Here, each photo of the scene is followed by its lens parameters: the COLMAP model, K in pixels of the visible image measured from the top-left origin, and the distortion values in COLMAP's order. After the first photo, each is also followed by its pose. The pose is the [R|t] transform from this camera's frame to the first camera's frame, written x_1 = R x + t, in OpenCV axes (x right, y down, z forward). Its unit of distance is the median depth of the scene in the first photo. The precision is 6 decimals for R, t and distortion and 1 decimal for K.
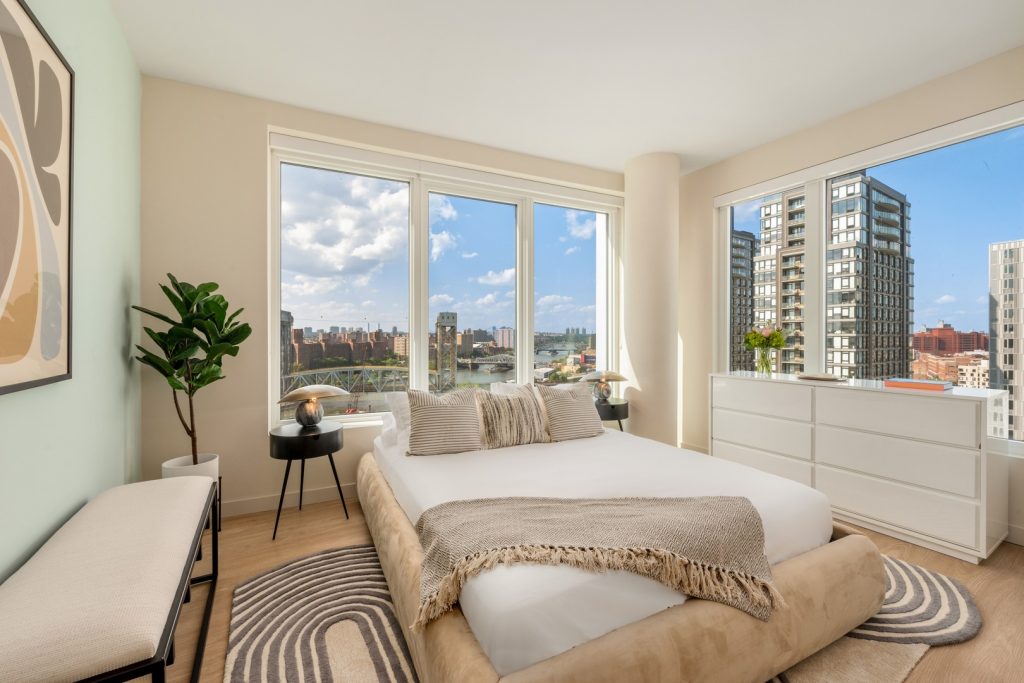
lens RADIAL K [[428.3, 0, 544.5], [0, 428.3, 340.4], [0, 0, 1]] dist [0.000347, -0.000423]
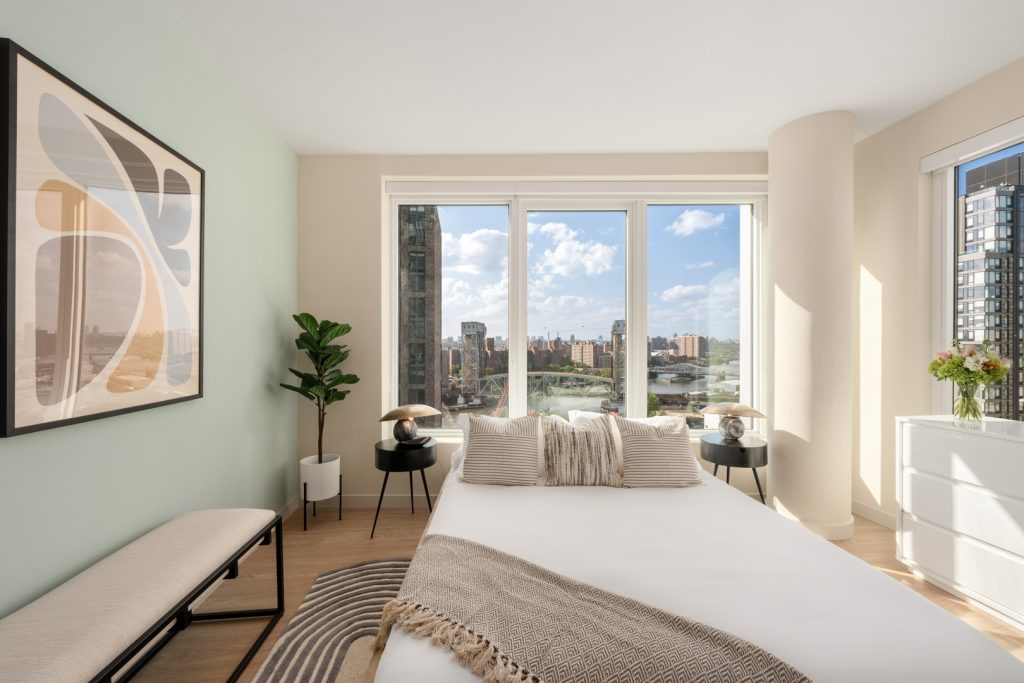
lens RADIAL K [[428.3, 0, 544.5], [0, 428.3, 340.4], [0, 0, 1]] dist [0.000347, -0.000423]
pose [[0.890221, 0.001678, -0.455526, 0.213211], [-0.004953, 0.999970, -0.005997, -0.039902], [0.455502, 0.007595, 0.890202, 0.130398]]
